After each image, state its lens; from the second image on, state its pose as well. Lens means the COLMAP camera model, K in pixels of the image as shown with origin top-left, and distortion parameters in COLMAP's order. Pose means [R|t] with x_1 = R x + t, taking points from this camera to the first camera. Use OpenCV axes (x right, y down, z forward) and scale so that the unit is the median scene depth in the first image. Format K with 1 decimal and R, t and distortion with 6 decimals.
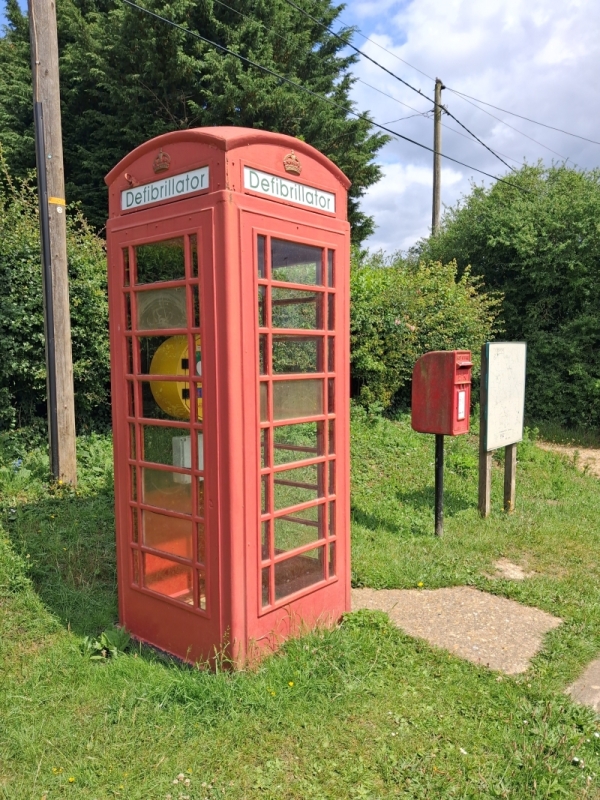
lens RADIAL K [[635.3, 0, 300.0], [0, 635.3, 400.0], [0, 0, 1]] dist [0.093040, -0.125565]
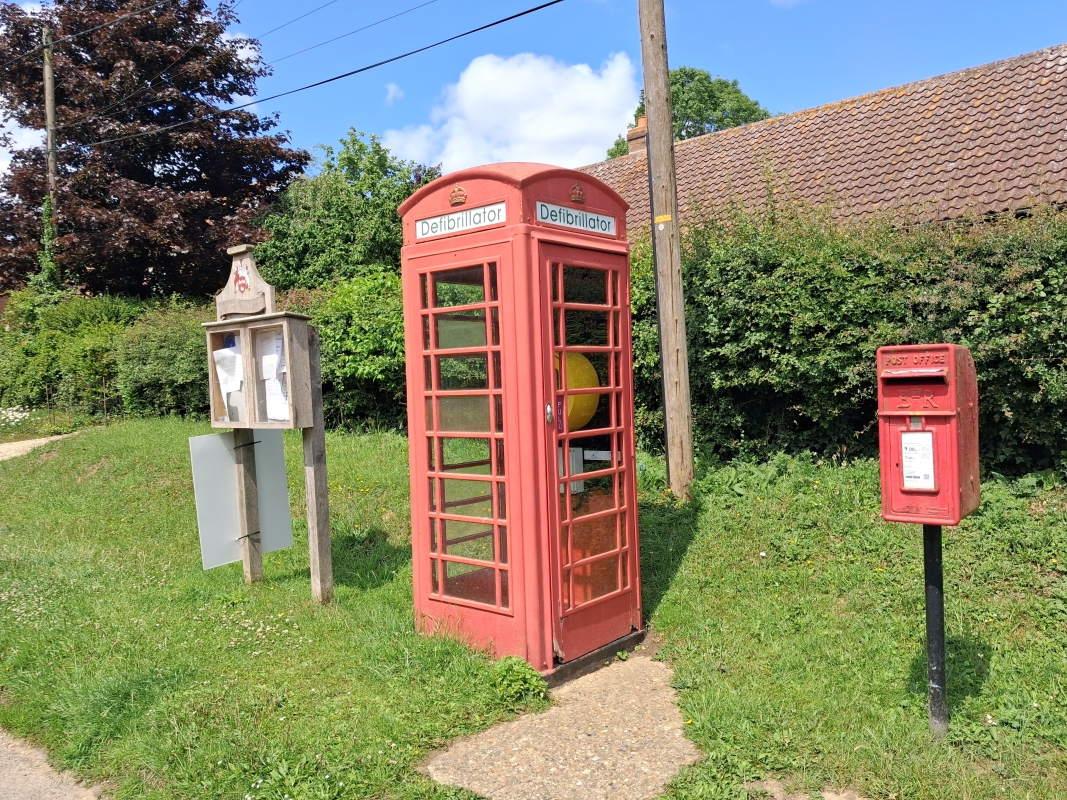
lens RADIAL K [[834.2, 0, 538.2], [0, 834.2, 375.8], [0, 0, 1]] dist [0.012568, -0.032031]
pose [[-0.006111, 0.003514, -0.999975, 0.616097], [-0.036429, 0.999329, 0.003734, -0.033445], [0.999318, 0.036451, -0.005979, 0.508098]]
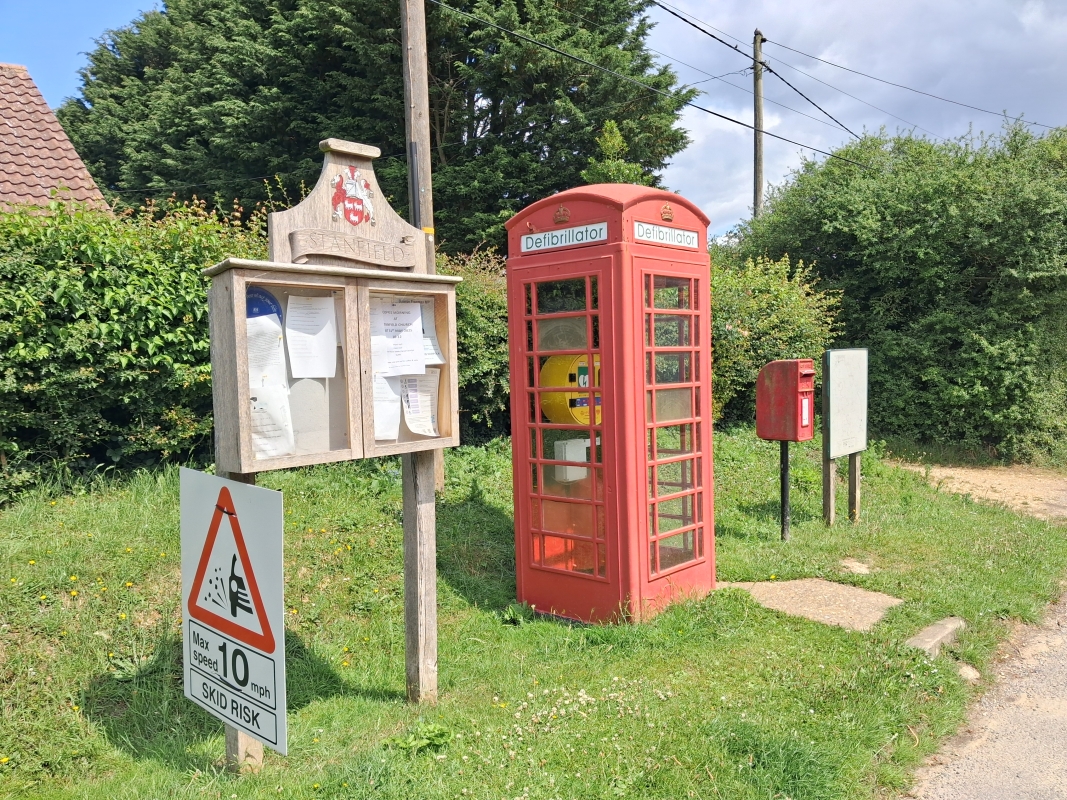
lens RADIAL K [[847.3, 0, 561.2], [0, 847.3, 407.3], [0, 0, 1]] dist [0.093040, -0.125565]
pose [[0.999712, -0.019678, -0.013757, -0.086436], [0.019432, 0.999652, -0.017854, 0.012246], [0.014104, 0.017582, 0.999746, -0.271994]]
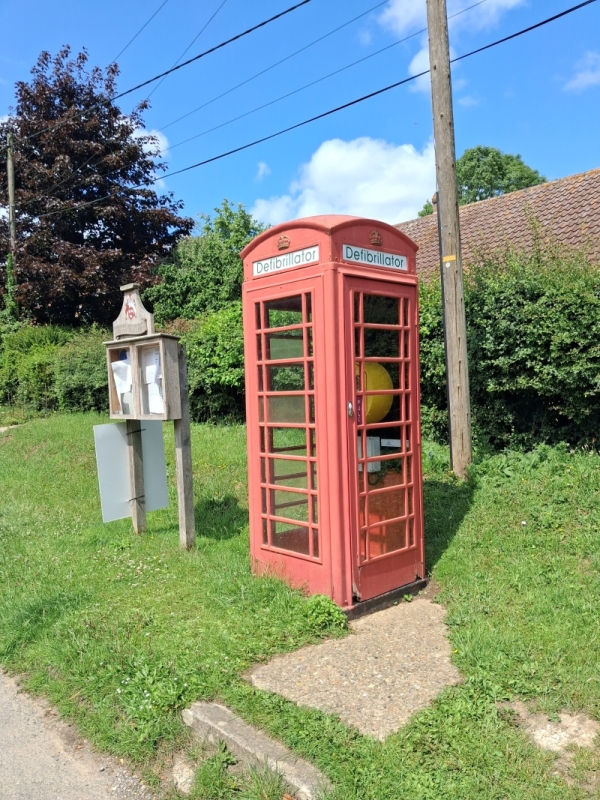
lens RADIAL K [[622.7, 0, 300.0], [0, 622.7, 400.0], [0, 0, 1]] dist [-0.002322, -0.000622]
pose [[-0.114799, 0.025436, -0.993063, 0.595131], [-0.040923, 0.998702, 0.030311, -0.028684], [0.992545, 0.044119, -0.113609, 0.531402]]
